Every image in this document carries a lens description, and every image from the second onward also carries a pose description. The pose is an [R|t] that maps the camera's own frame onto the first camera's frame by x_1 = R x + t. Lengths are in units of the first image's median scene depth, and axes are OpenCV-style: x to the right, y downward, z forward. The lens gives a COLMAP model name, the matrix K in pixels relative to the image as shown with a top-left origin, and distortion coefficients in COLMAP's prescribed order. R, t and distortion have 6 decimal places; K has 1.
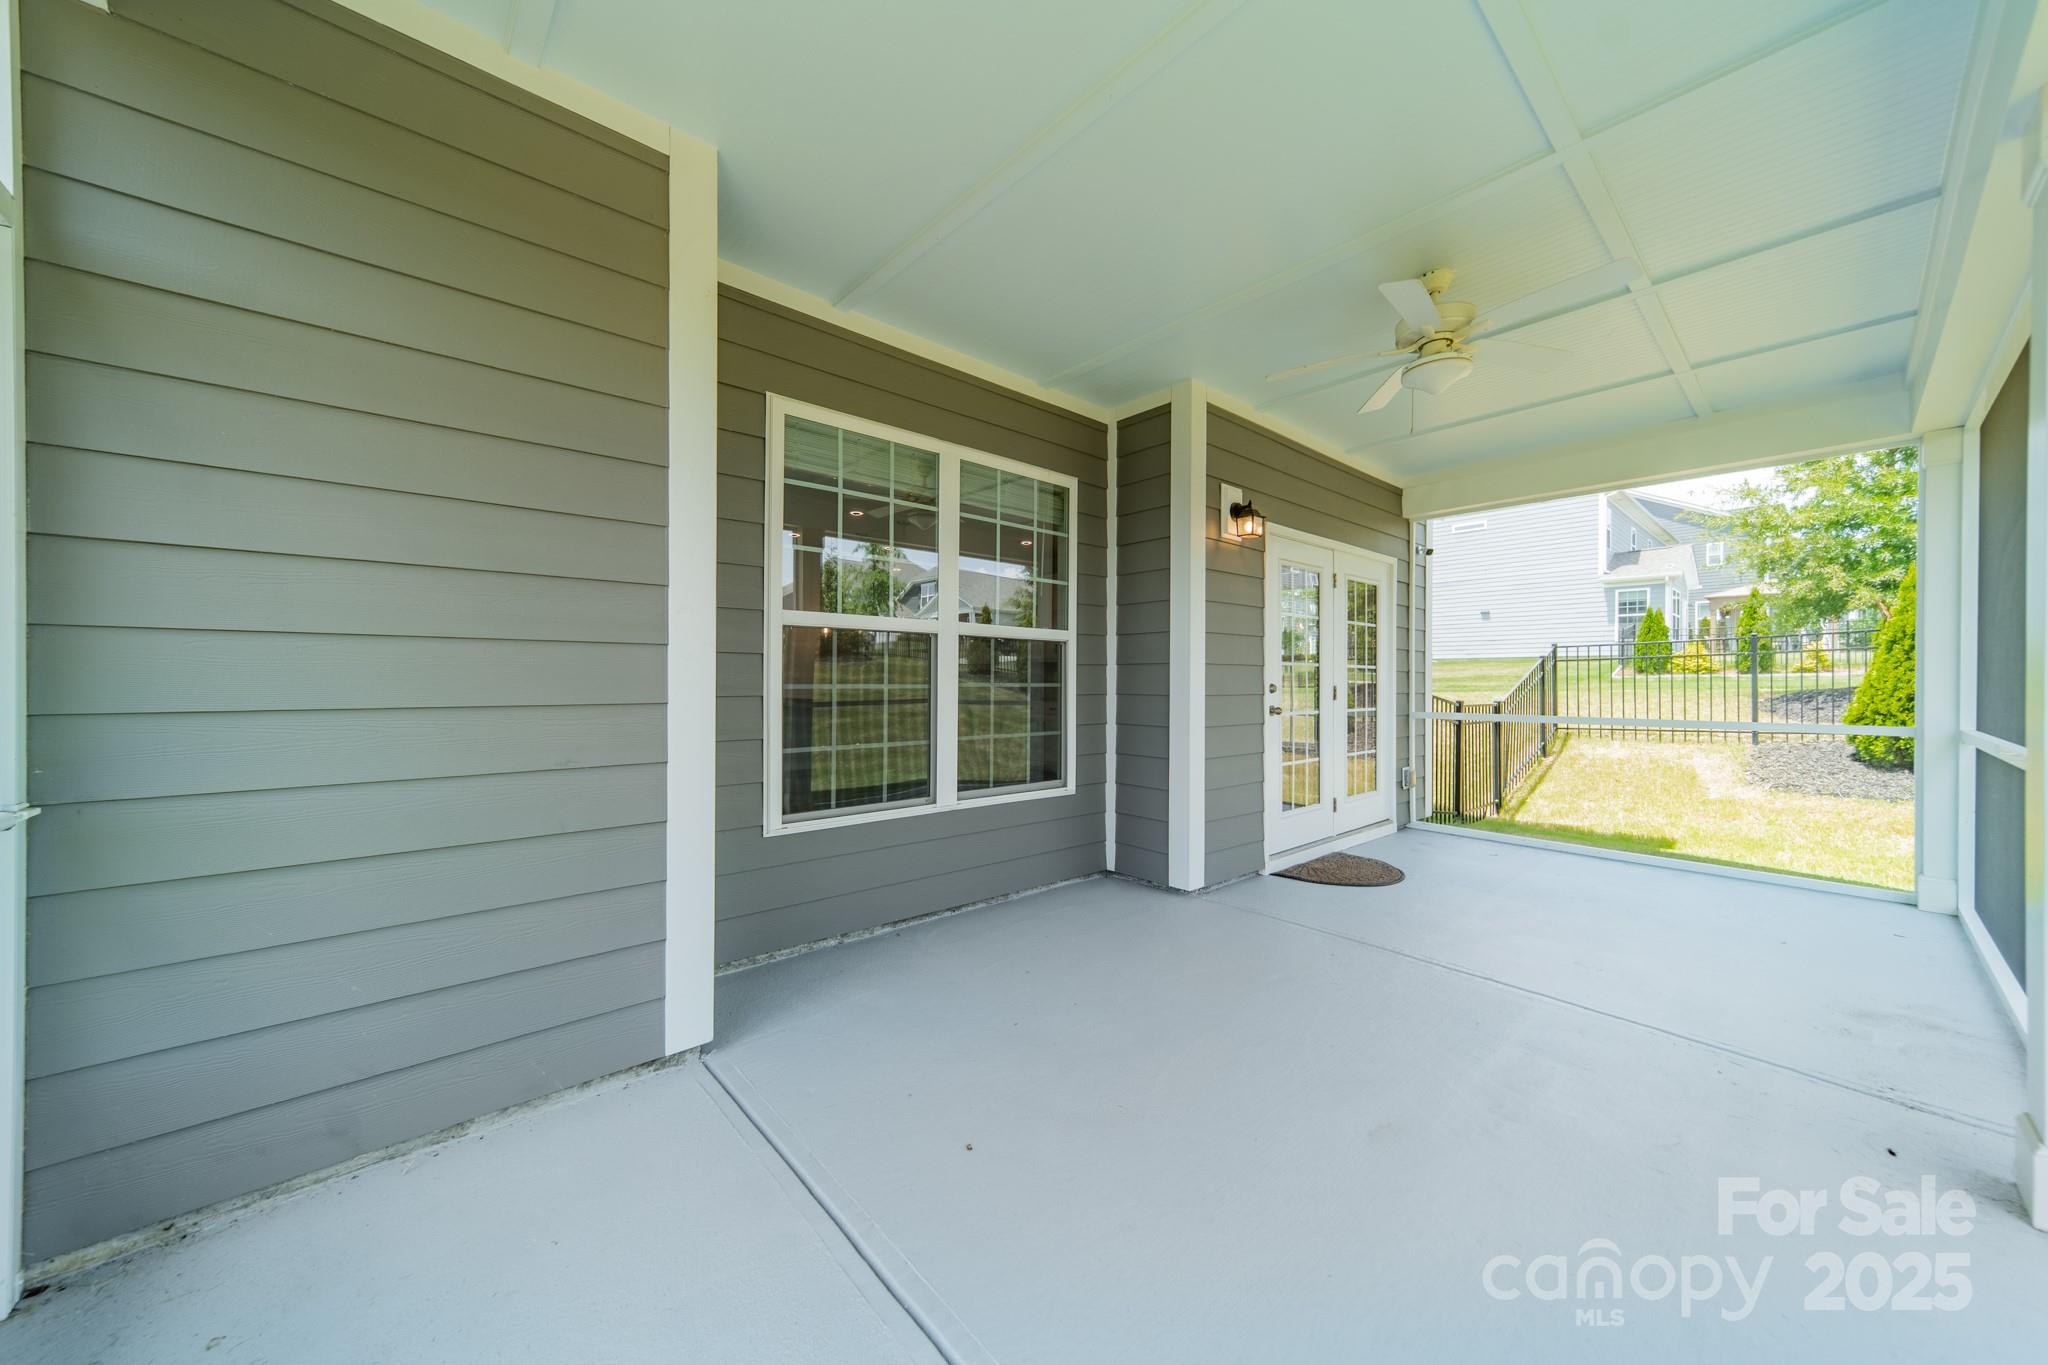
lens RADIAL K [[721.3, 0, 1028.2], [0, 721.3, 685.3], [0, 0, 1]] dist [0.009688, 0.000433]
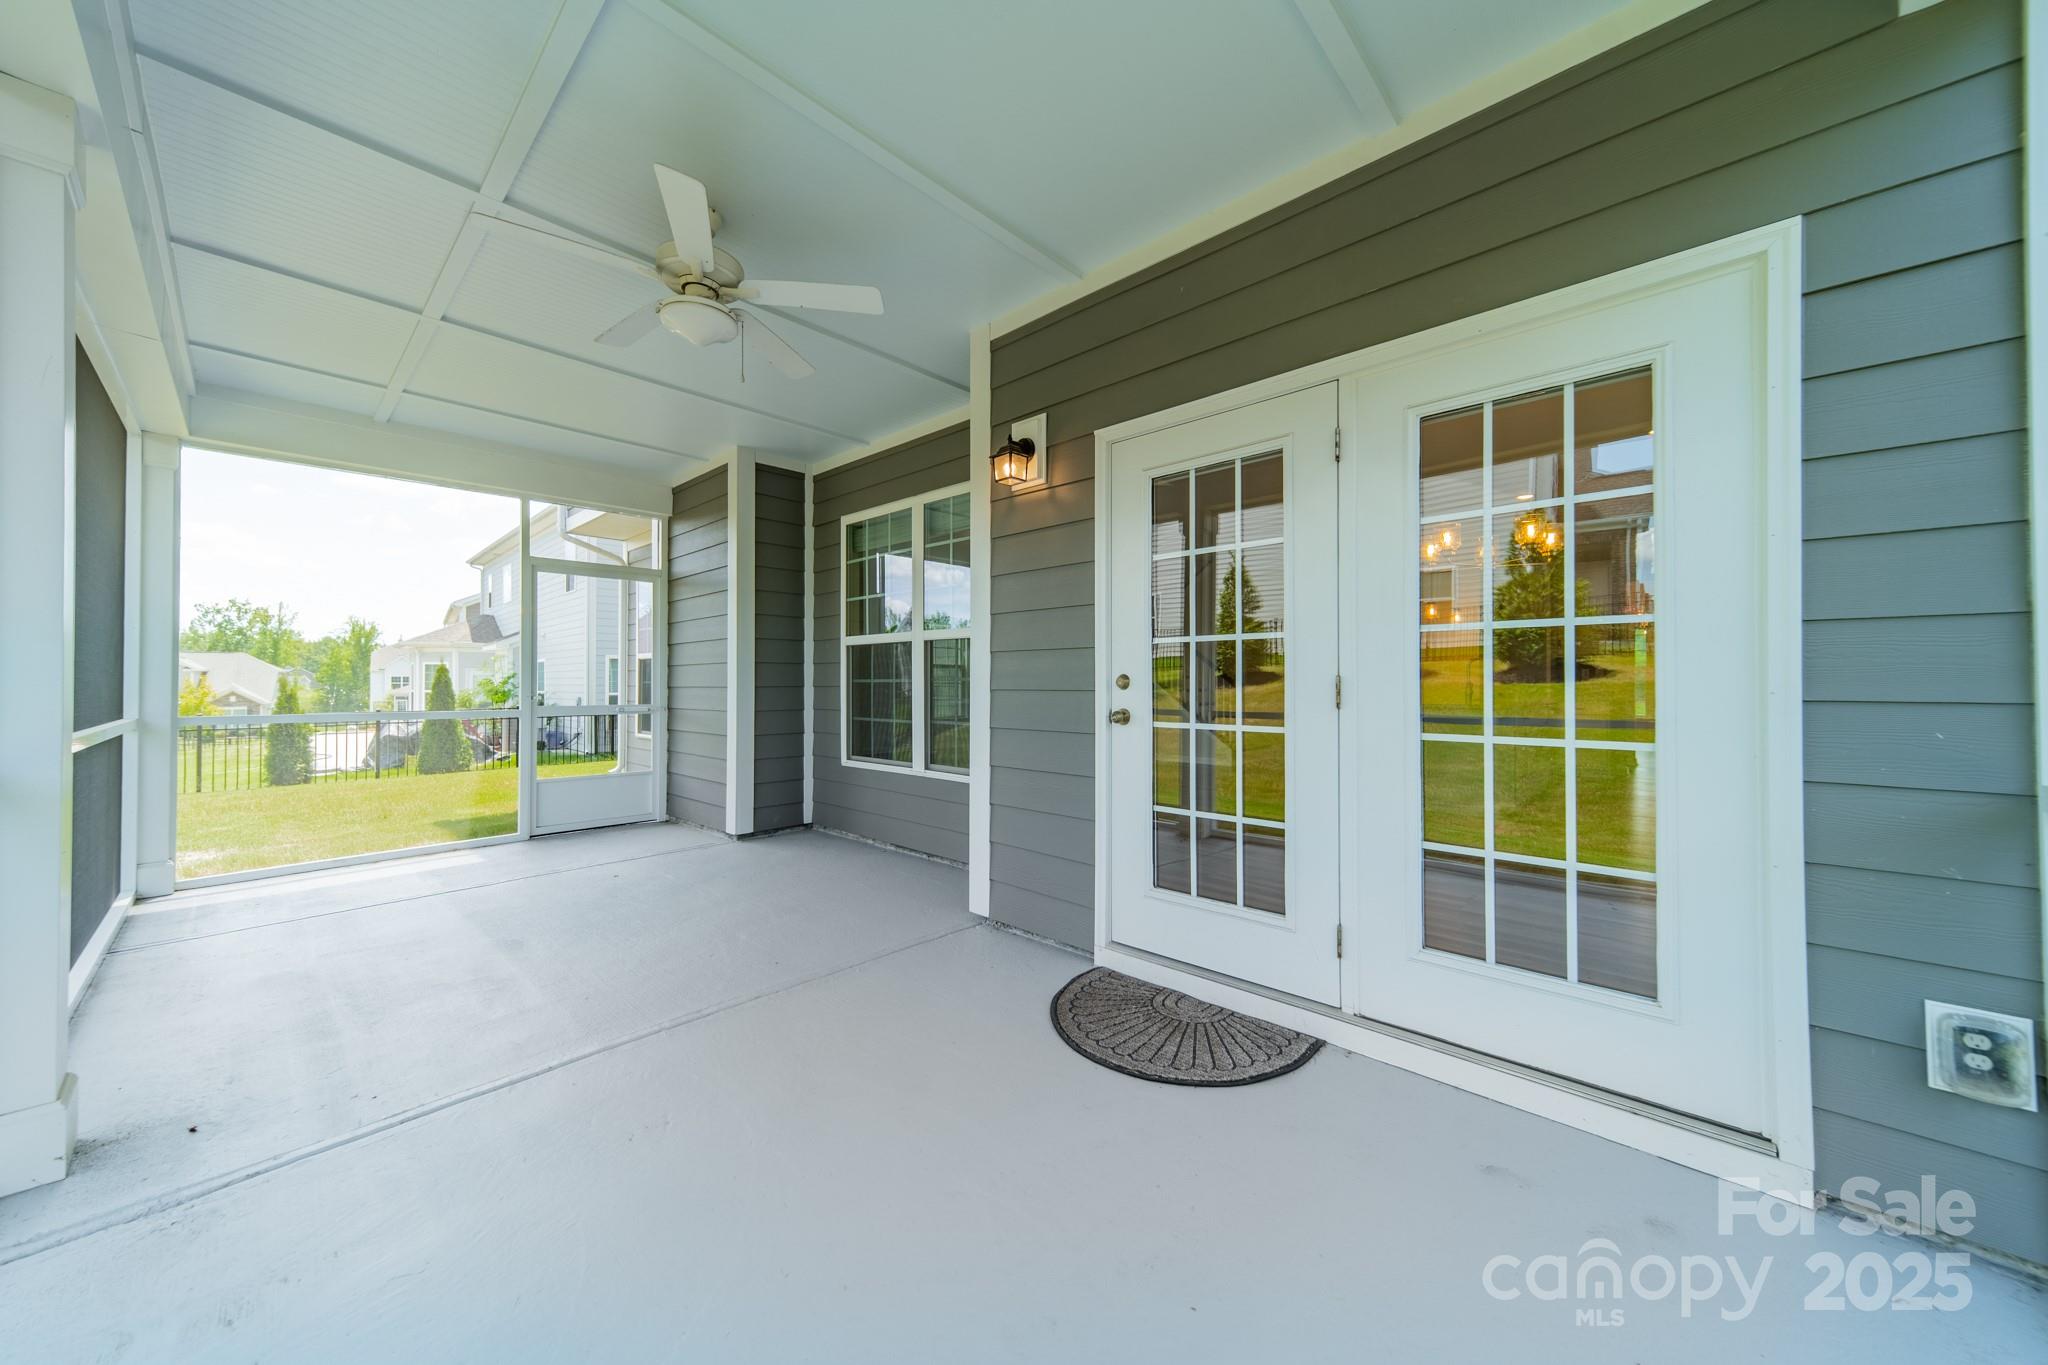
lens RADIAL K [[721.3, 0, 1035.8], [0, 721.3, 678.4], [0, 0, 1]] dist [0.009688, 0.000433]
pose [[0.094706, -0.010187, -0.995453, 1.270334], [-0.004119, 0.999935, -0.010624, 0.010962], [0.995497, 0.005107, 0.094658, 1.141577]]
